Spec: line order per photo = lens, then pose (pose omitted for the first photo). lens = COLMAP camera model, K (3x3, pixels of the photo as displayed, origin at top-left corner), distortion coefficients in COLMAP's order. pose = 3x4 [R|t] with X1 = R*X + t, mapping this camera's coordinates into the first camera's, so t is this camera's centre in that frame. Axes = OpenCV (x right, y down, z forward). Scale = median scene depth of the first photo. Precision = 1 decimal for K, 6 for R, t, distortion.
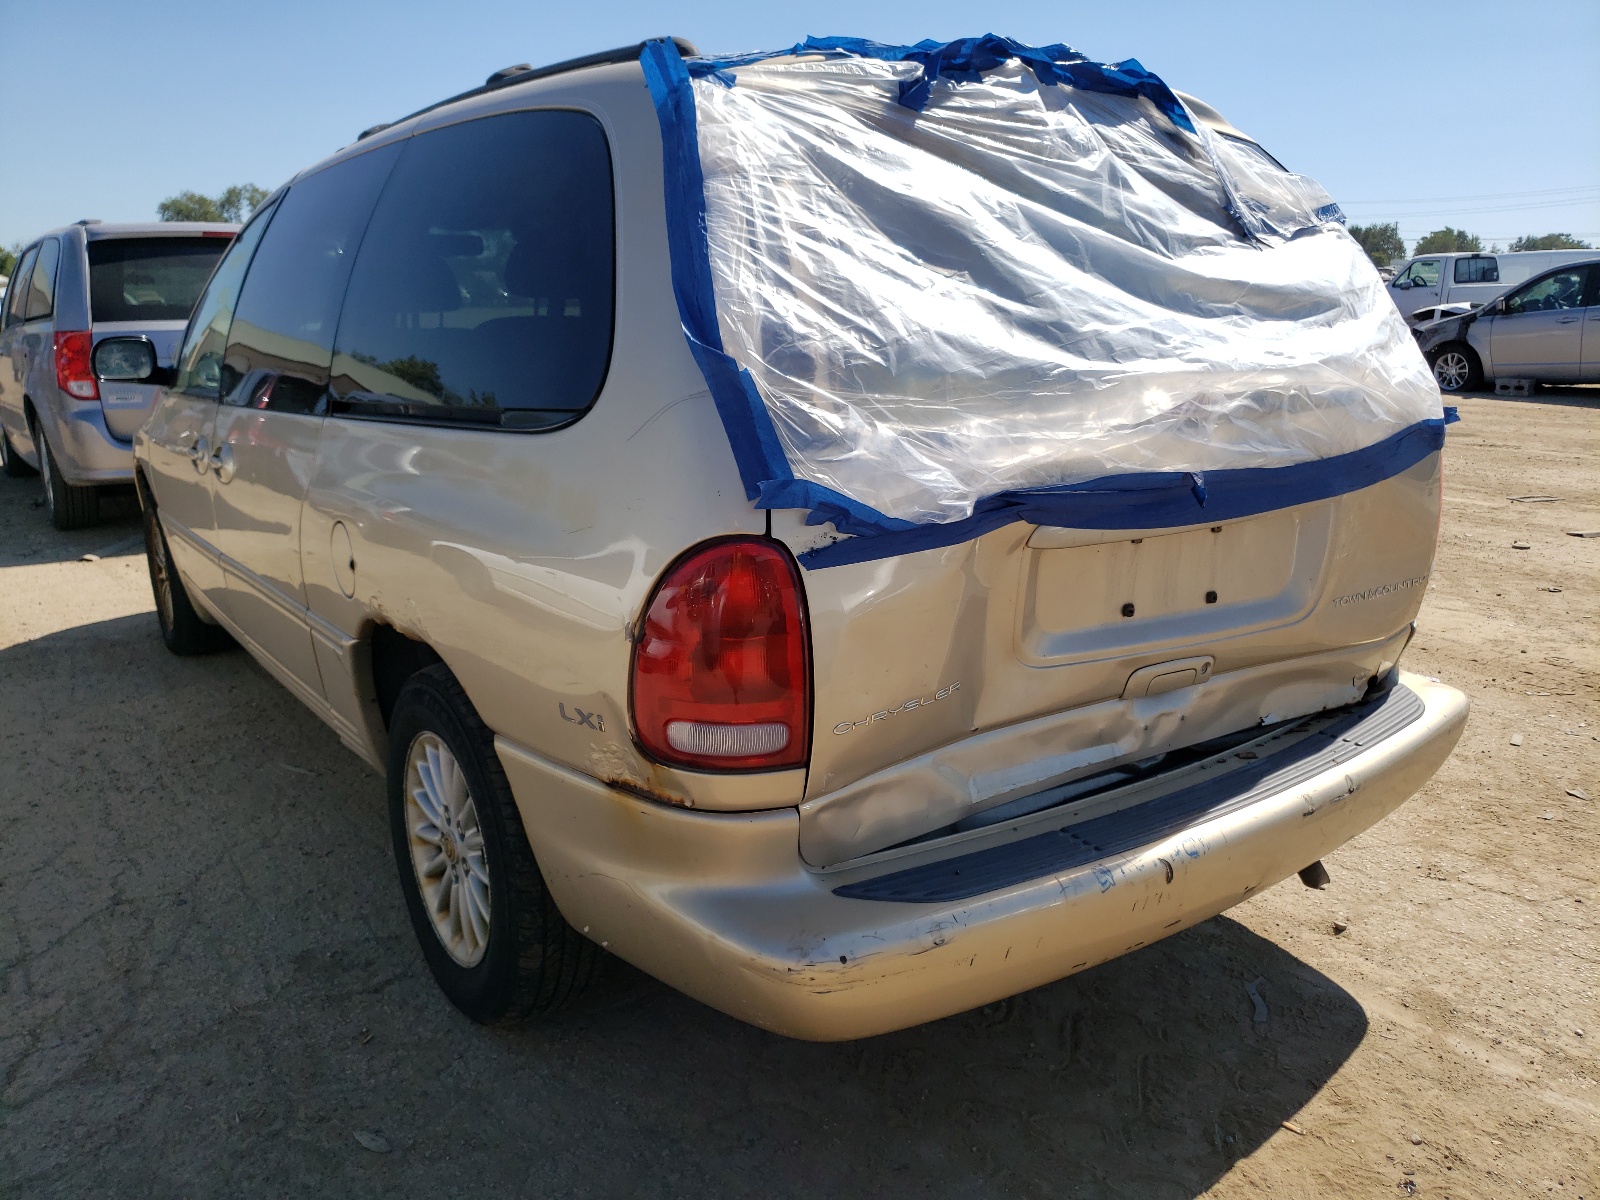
lens RADIAL K [[1300.2, 0, 800.0], [0, 1300.2, 600.0], [0, 0, 1]] dist [0.042593, -0.005812]
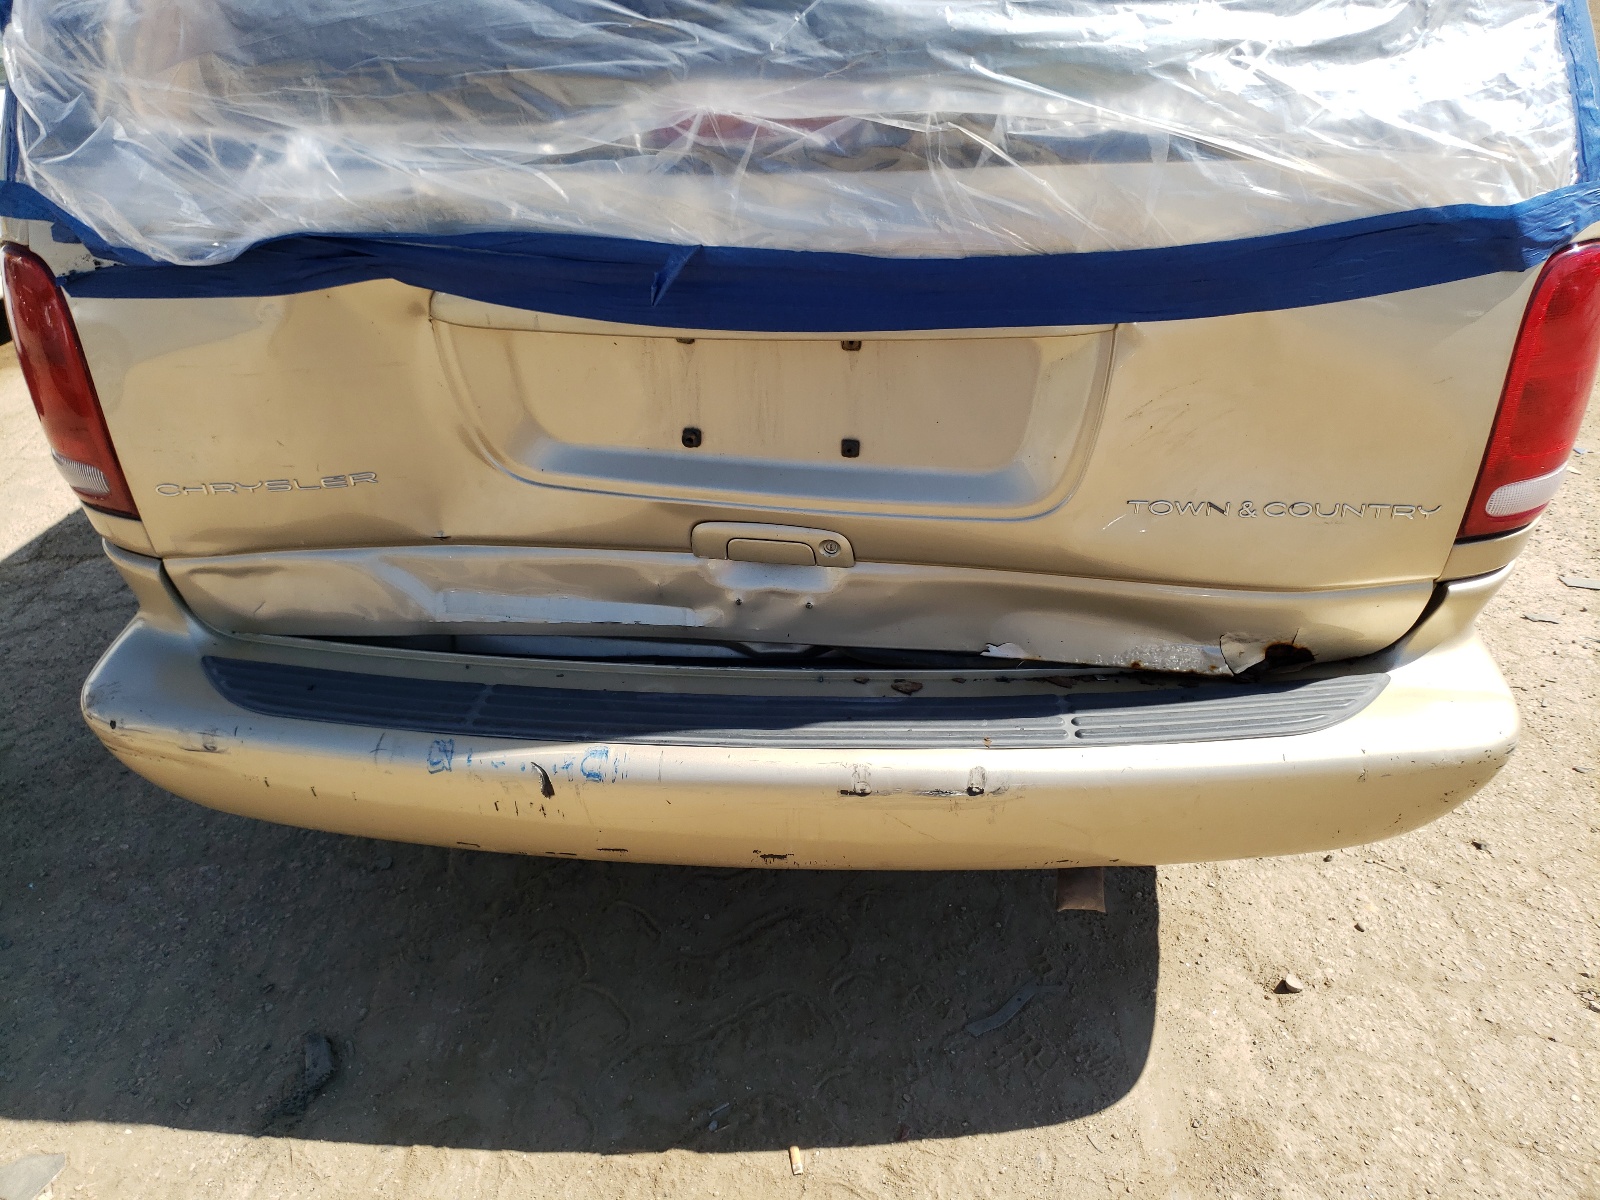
lens RADIAL K [[1300.2, 0, 800.0], [0, 1300.2, 600.0], [0, 0, 1]] dist [0.042593, -0.005812]
pose [[0.747626, 0.306199, -0.589320, 0.711346], [-0.140872, 0.940293, 0.309844, -0.130351], [0.649007, -0.148629, 0.746123, 0.483884]]
